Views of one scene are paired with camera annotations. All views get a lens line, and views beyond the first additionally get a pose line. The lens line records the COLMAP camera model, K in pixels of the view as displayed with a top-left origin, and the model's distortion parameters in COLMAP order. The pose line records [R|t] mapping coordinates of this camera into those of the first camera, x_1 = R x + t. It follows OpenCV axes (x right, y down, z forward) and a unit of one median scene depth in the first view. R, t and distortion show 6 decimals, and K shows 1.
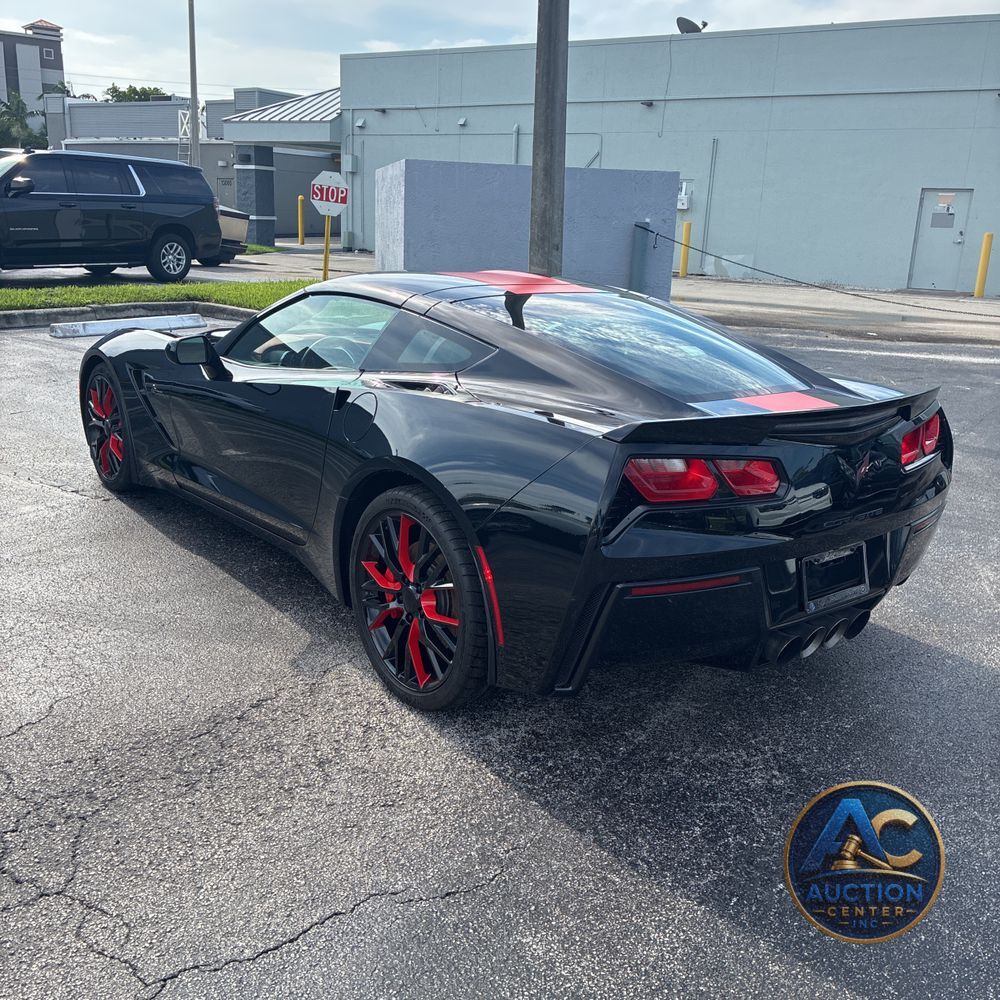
lens RADIAL K [[1005.0, 0, 501.9], [0, 1005.0, 499.6], [0, 0, 1]] dist [0.020591, 0.000000]
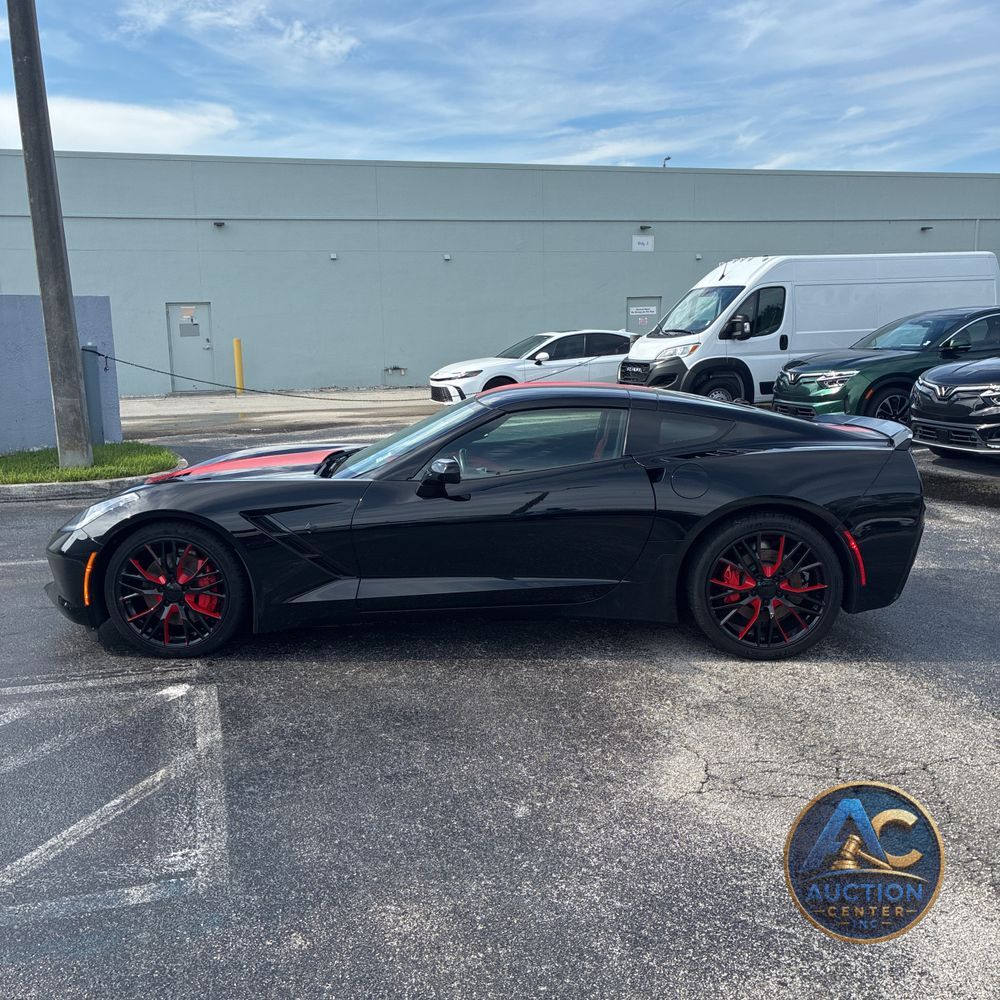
lens RADIAL K [[1005.0, 0, 509.5], [0, 1005.0, 524.8], [0, 0, 1]] dist [0.020591, 0.000000]
pose [[0.613630, -0.196257, 0.764815, -0.252767], [0.251979, 0.966645, 0.045879, -0.028598], [-0.748308, 0.164565, 0.642614, 0.046721]]
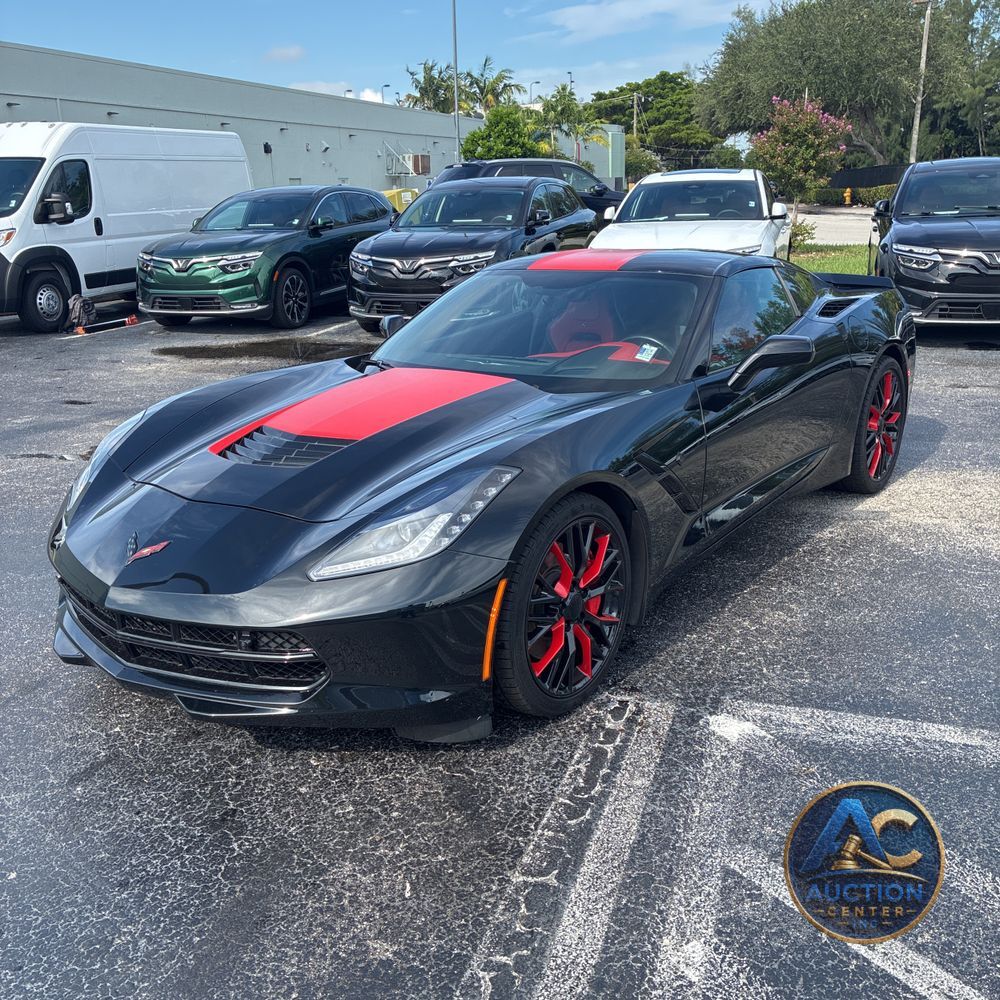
lens RADIAL K [[1005.0, 0, 509.1], [0, 1005.0, 499.9], [0, 0, 1]] dist [0.020591, 0.000000]
pose [[-0.302054, -0.301265, 0.904435, -0.248283], [0.276567, 0.880251, 0.385575, -0.096768], [-0.912290, 0.366602, -0.182563, 0.296236]]
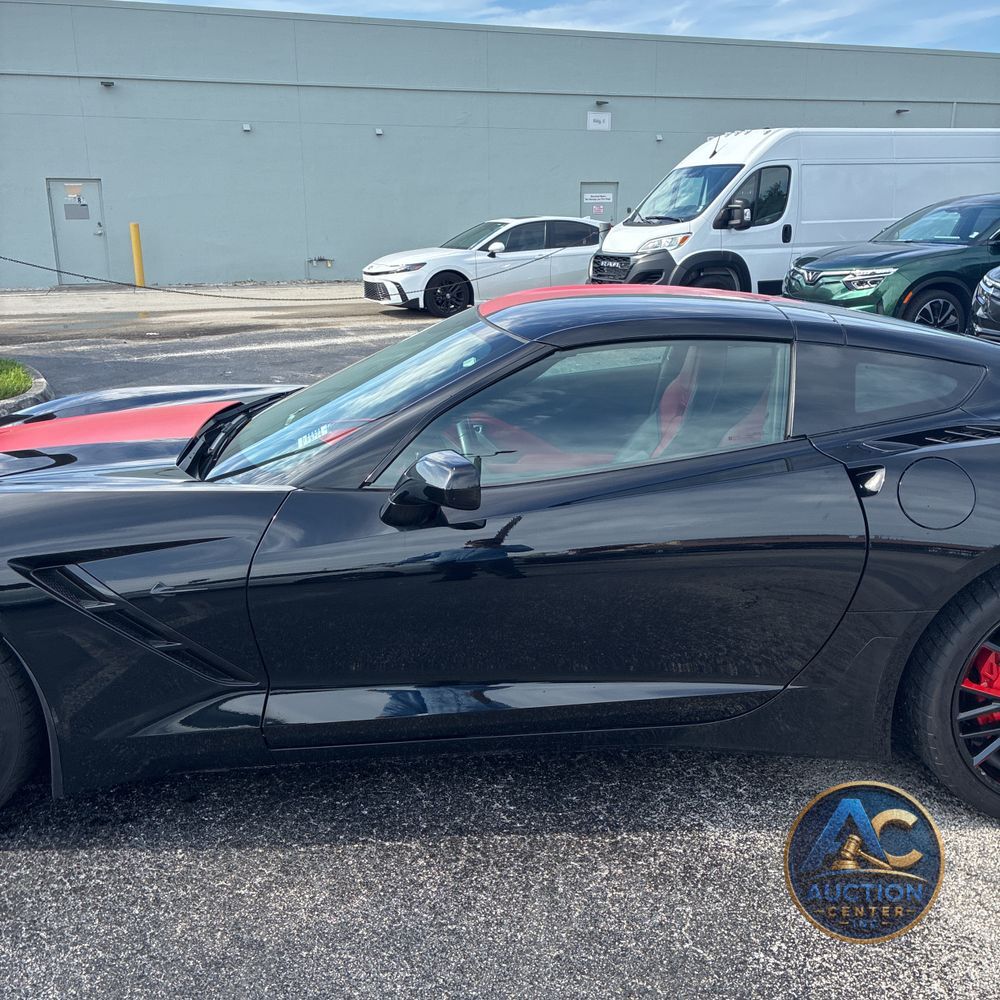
lens RADIAL K [[1005.0, 0, 508.2], [0, 1005.0, 496.3], [0, 0, 1]] dist [0.020591, 0.000000]
pose [[0.558794, -0.256237, 0.788728, -0.166704], [0.248984, 0.959029, 0.135165, -0.044875], [-0.791048, 0.120852, 0.599699, 0.132427]]
